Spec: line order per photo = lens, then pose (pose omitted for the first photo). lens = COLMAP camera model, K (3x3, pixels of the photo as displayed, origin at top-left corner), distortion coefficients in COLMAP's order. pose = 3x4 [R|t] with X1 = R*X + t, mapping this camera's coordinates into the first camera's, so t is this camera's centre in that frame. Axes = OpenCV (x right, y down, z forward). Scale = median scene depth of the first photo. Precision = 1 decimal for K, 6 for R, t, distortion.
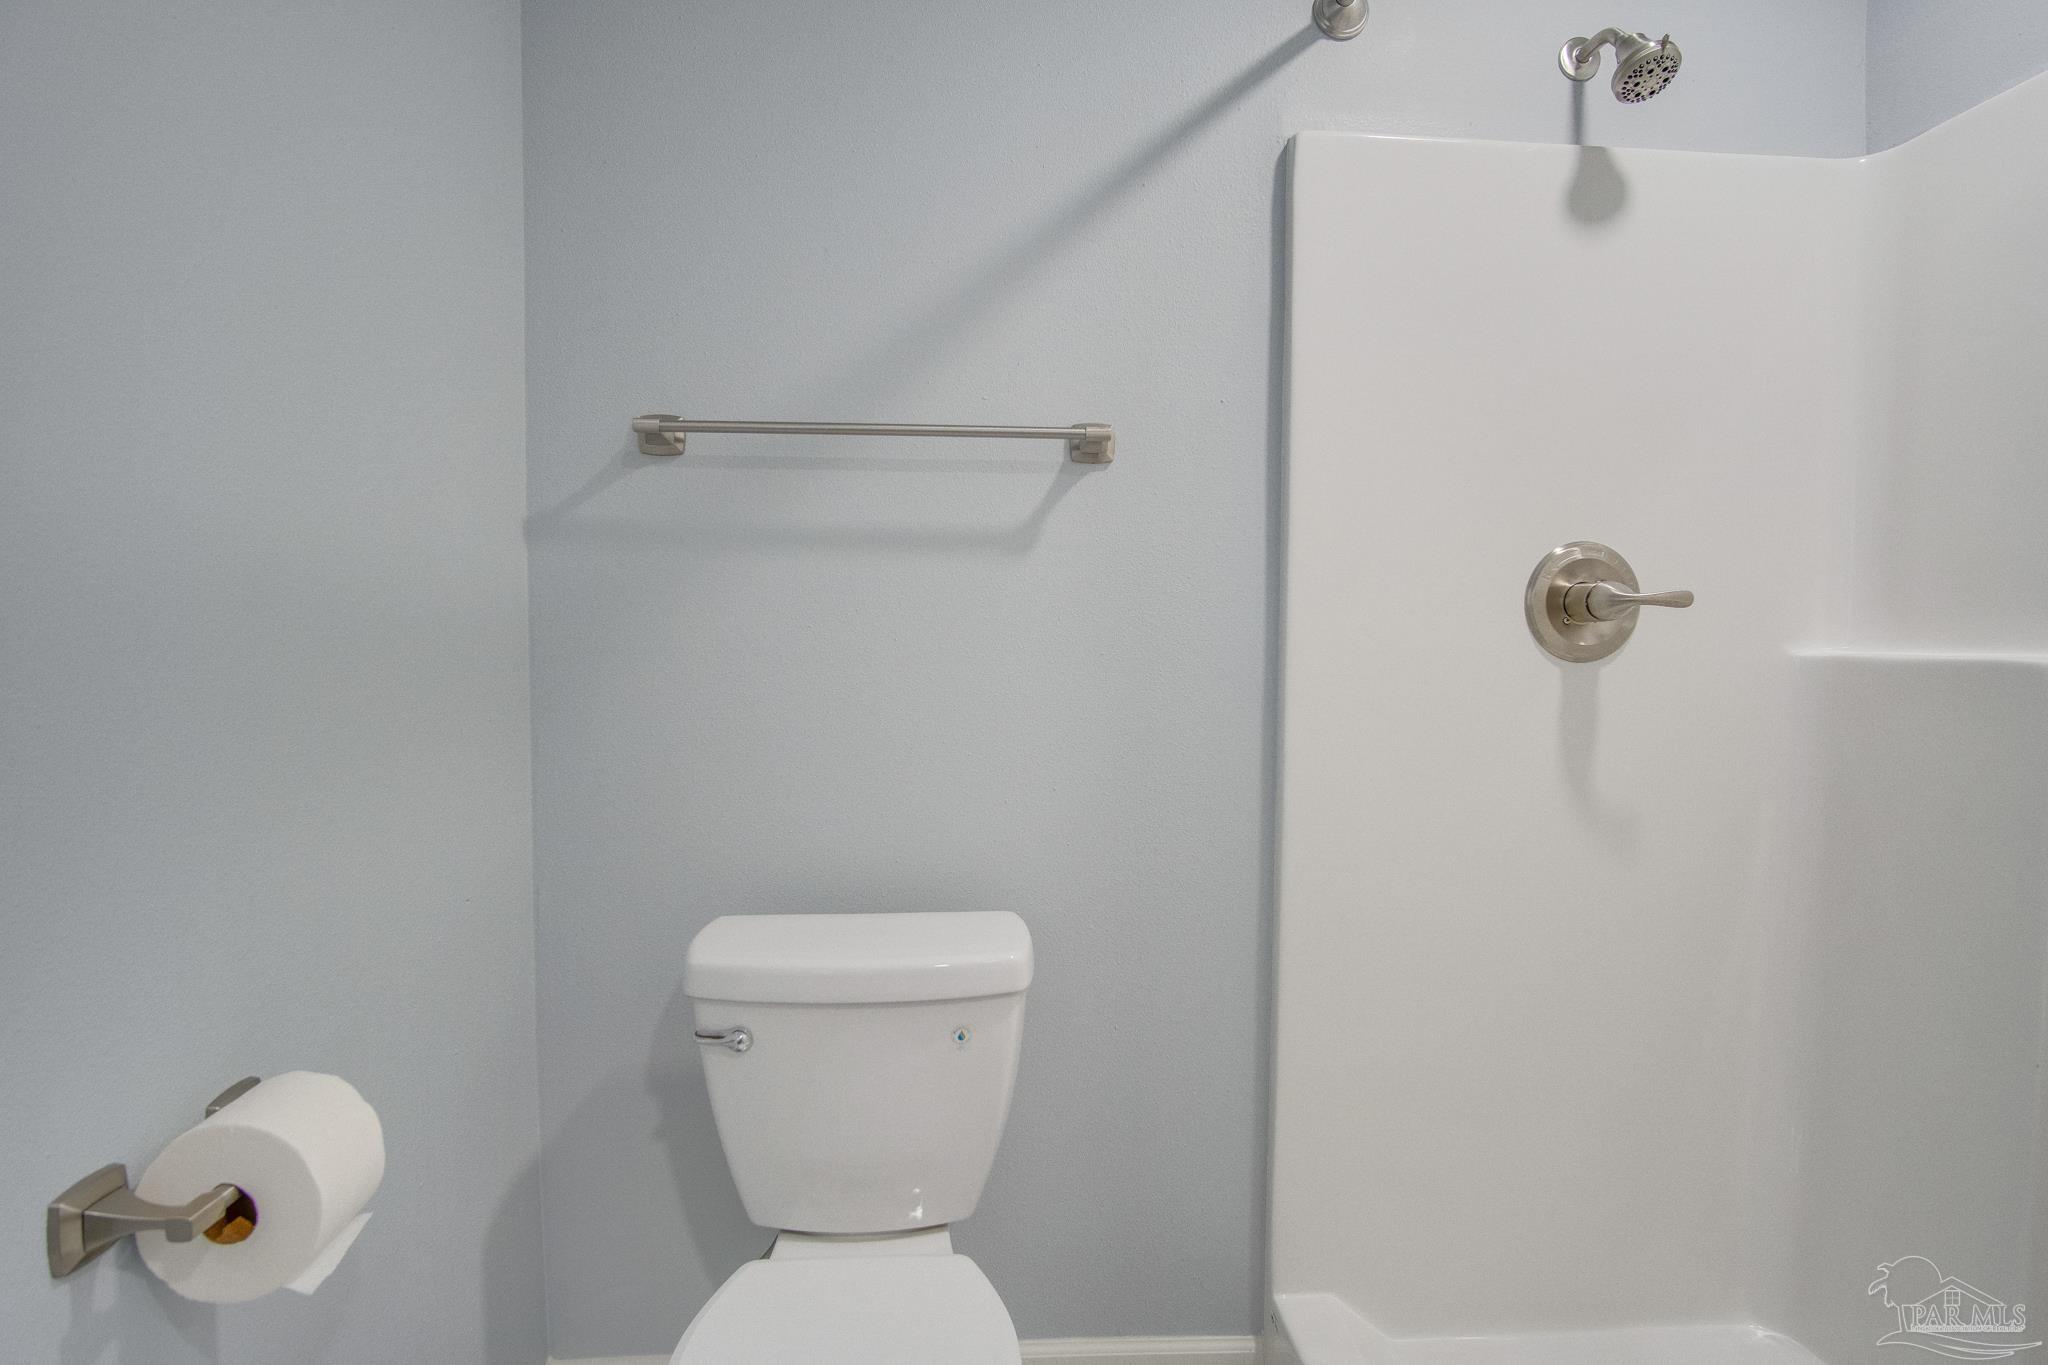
lens RADIAL K [[1097.7, 0, 1025.4], [0, 1097.7, 694.8], [0, 0, 1]] dist [-0.035041, 0.009768]
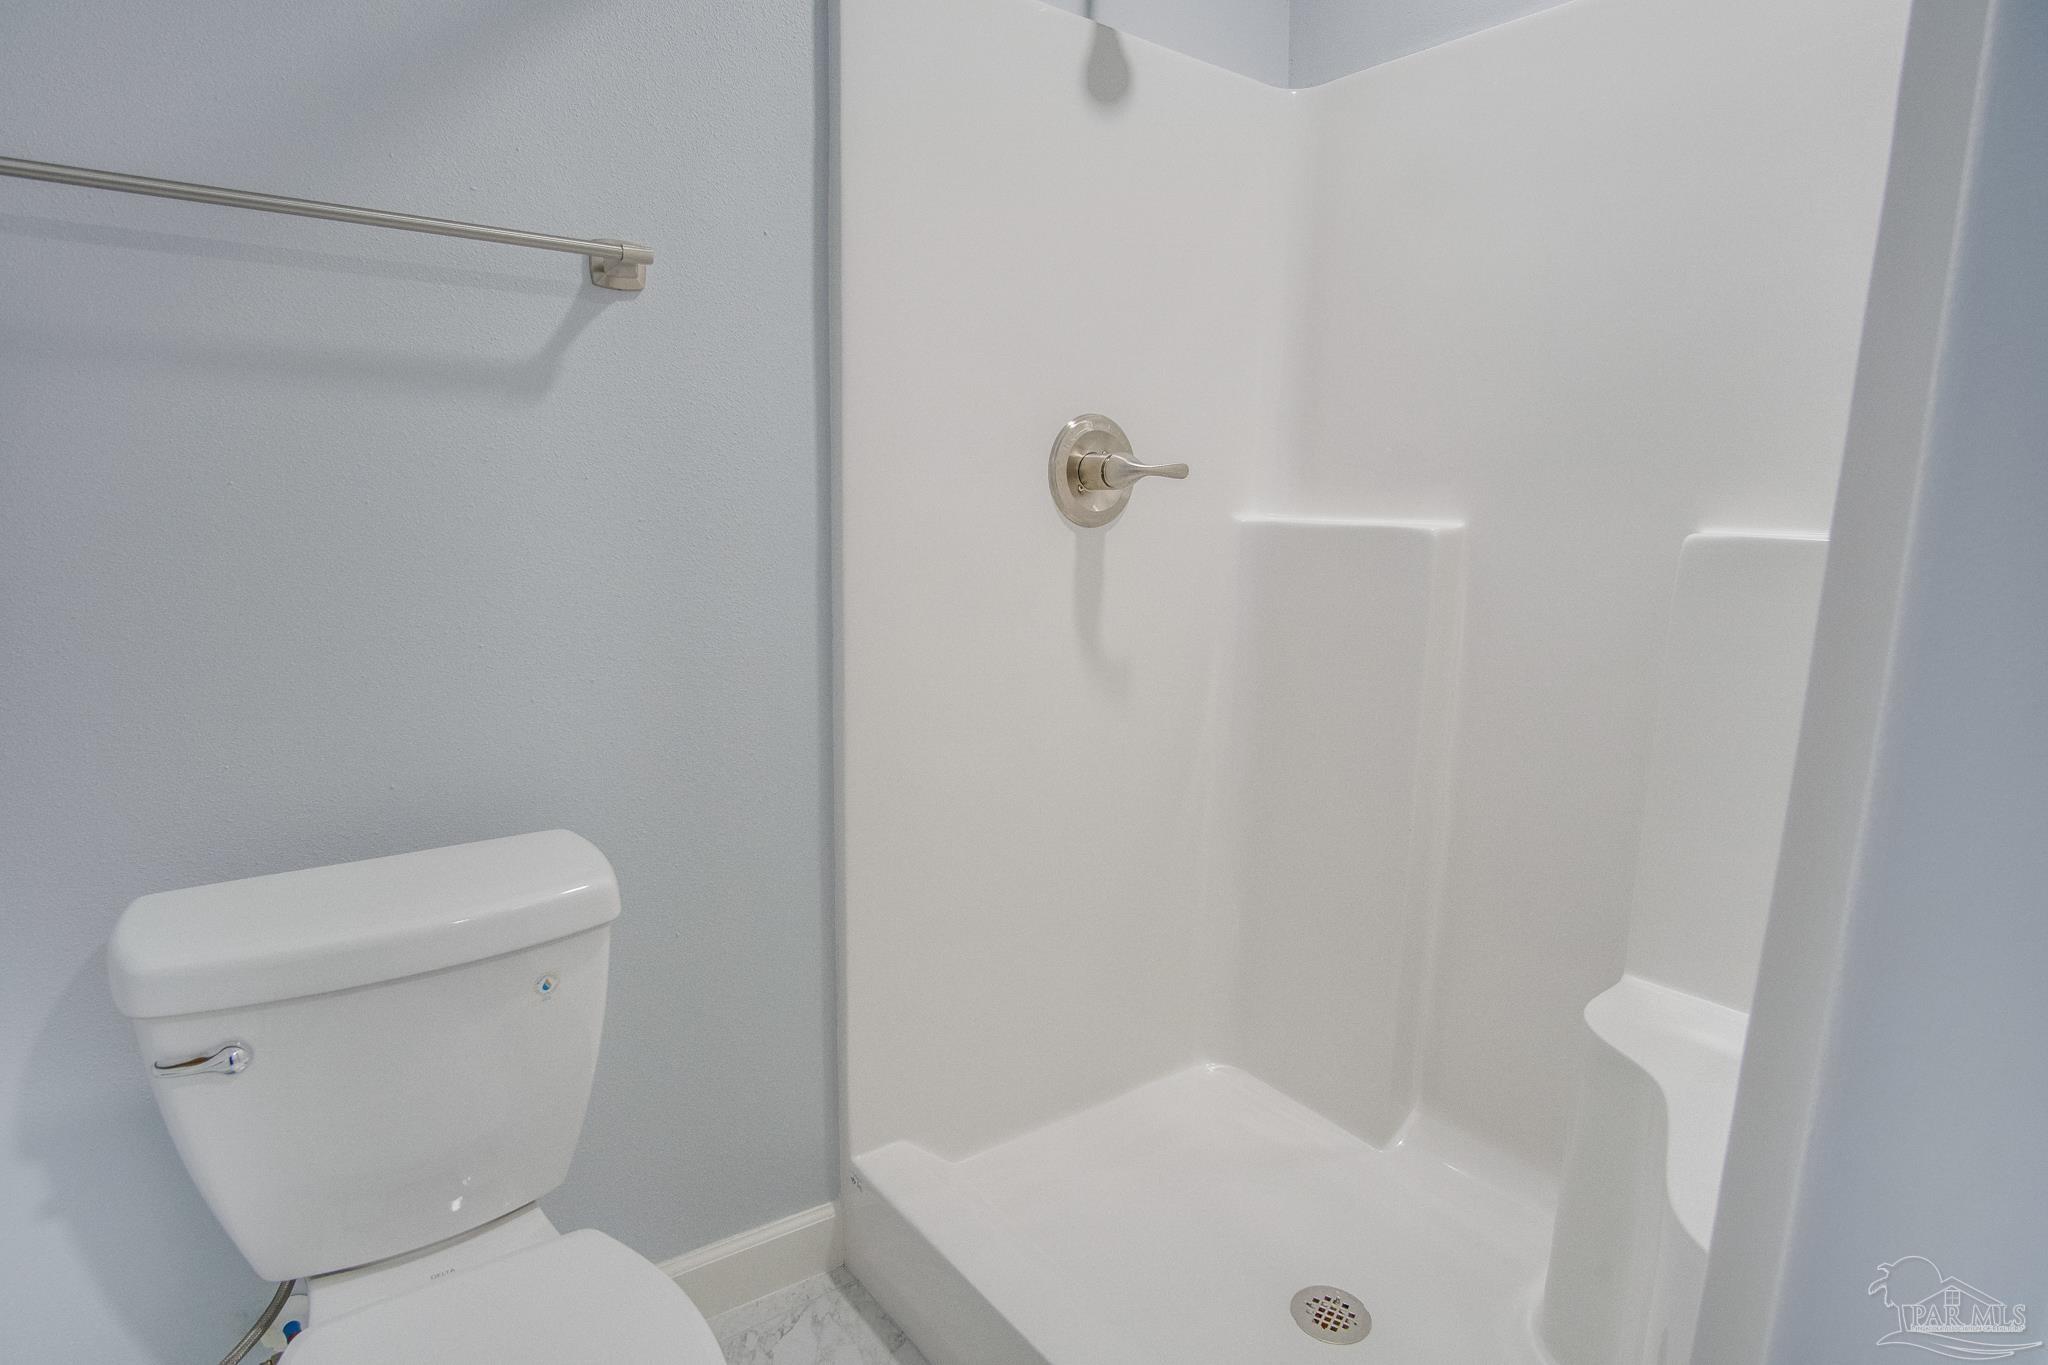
lens RADIAL K [[1097.7, 0, 1025.4], [0, 1097.7, 694.8], [0, 0, 1]] dist [-0.035041, 0.009768]
pose [[0.834177, -0.086626, 0.544650, -0.160172], [0.015739, 0.990924, 0.133500, -0.011483], [-0.551271, -0.102791, 0.827970, 0.112729]]
